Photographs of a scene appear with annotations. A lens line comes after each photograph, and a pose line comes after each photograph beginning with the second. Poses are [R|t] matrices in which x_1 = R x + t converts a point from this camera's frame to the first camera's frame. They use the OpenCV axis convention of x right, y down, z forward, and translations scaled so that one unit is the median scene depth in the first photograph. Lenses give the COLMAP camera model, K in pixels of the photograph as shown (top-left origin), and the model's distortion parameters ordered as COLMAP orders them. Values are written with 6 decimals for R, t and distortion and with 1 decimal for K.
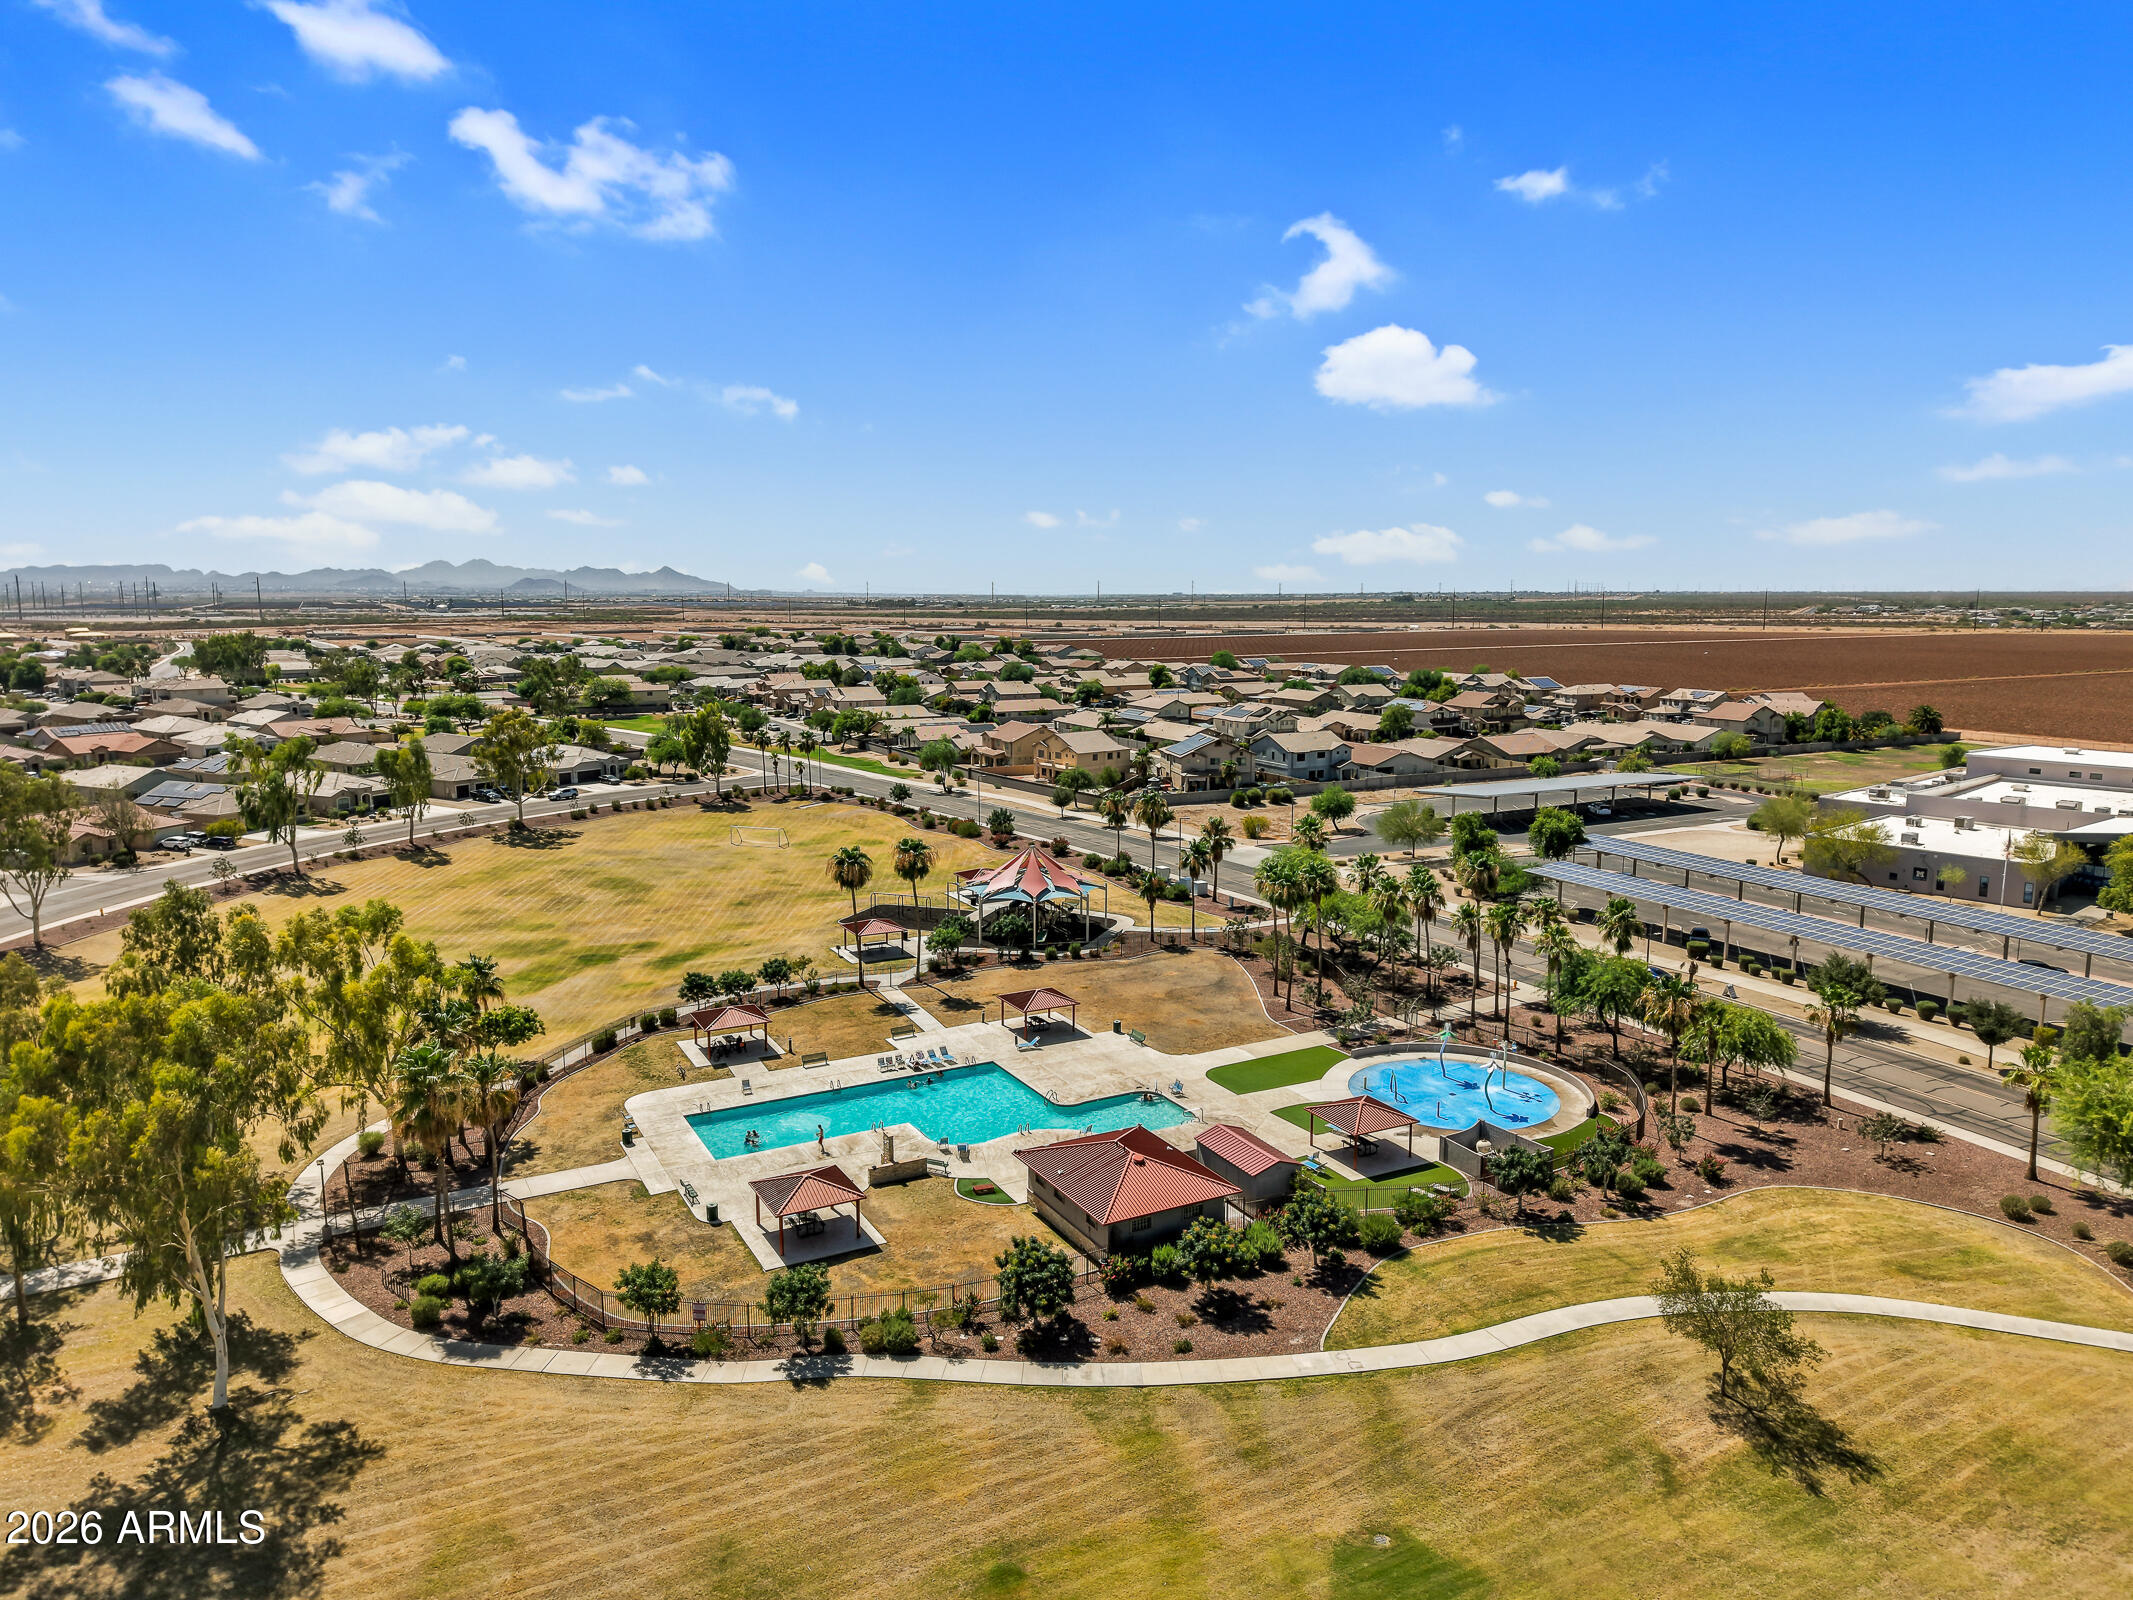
lens RADIAL K [[1431.4, 0, 1066.5], [0, 1431.4, 800.0], [0, 0, 1]] dist [-0.003242, -0.002195]
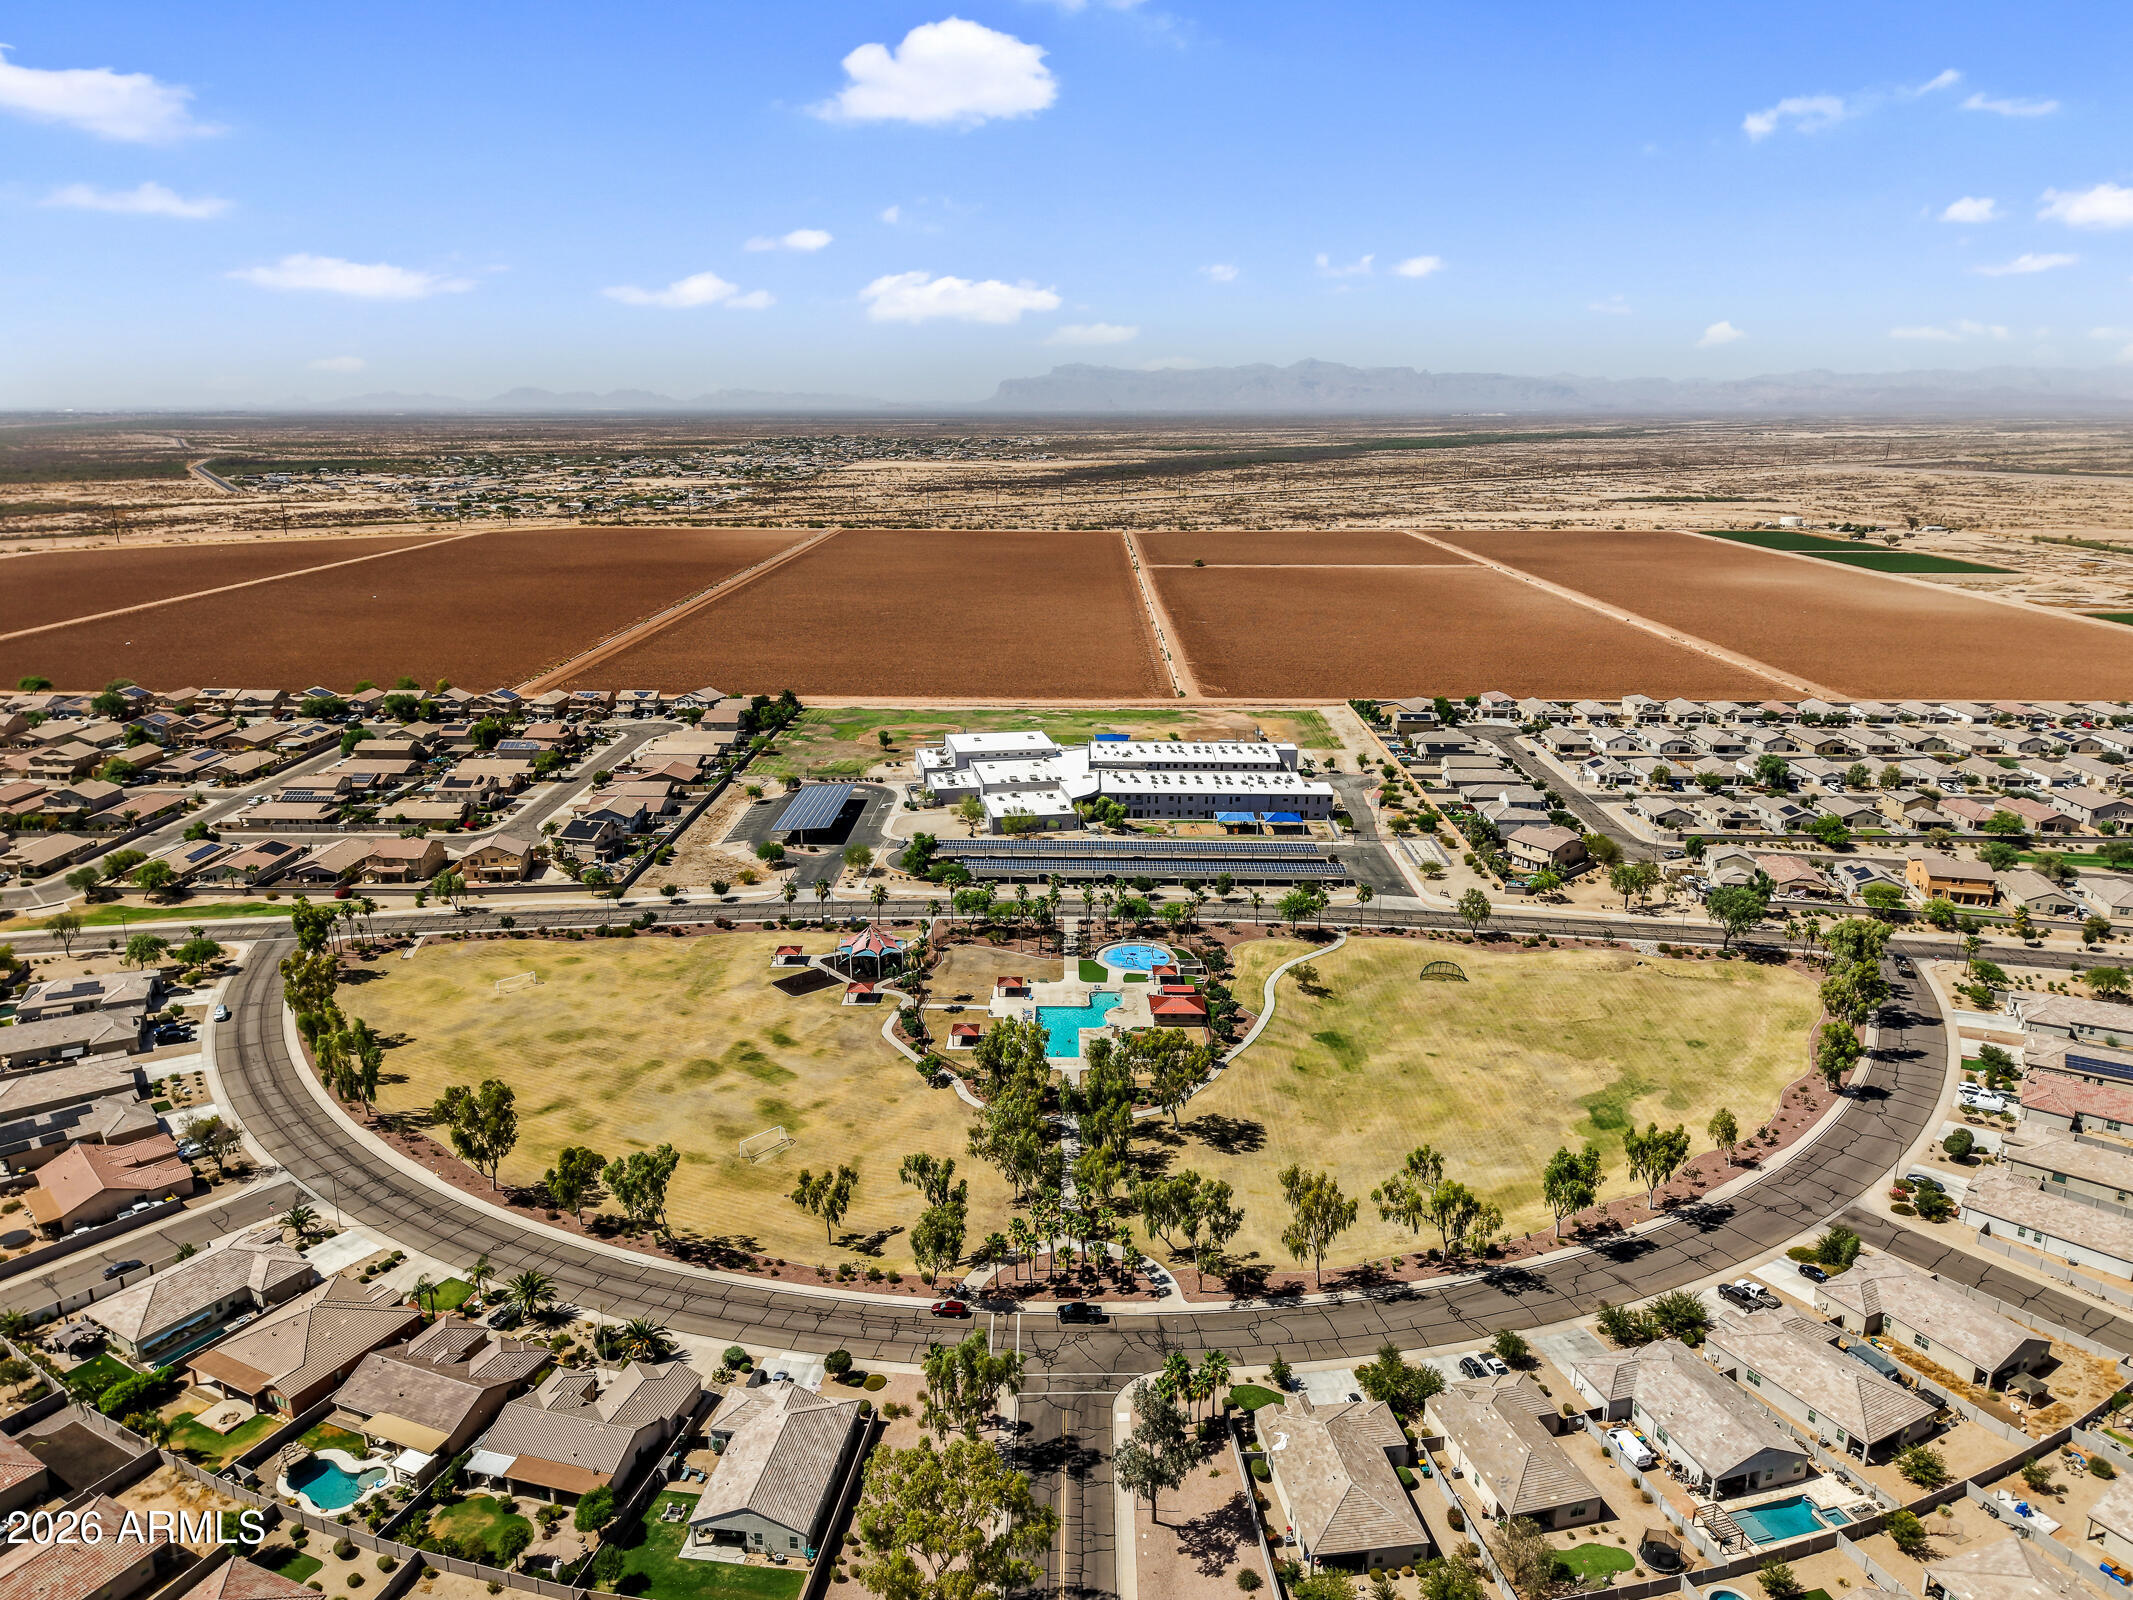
lens RADIAL K [[1431.4, 0, 1066.5], [0, 1431.4, 800.0], [0, 0, 1]] dist [-0.003242, -0.002195]
pose [[0.473462, -0.228855, 0.850564, -3.561441], [0.145068, 0.972730, 0.180974, -1.091256], [-0.868786, 0.037705, 0.493751, -0.607015]]
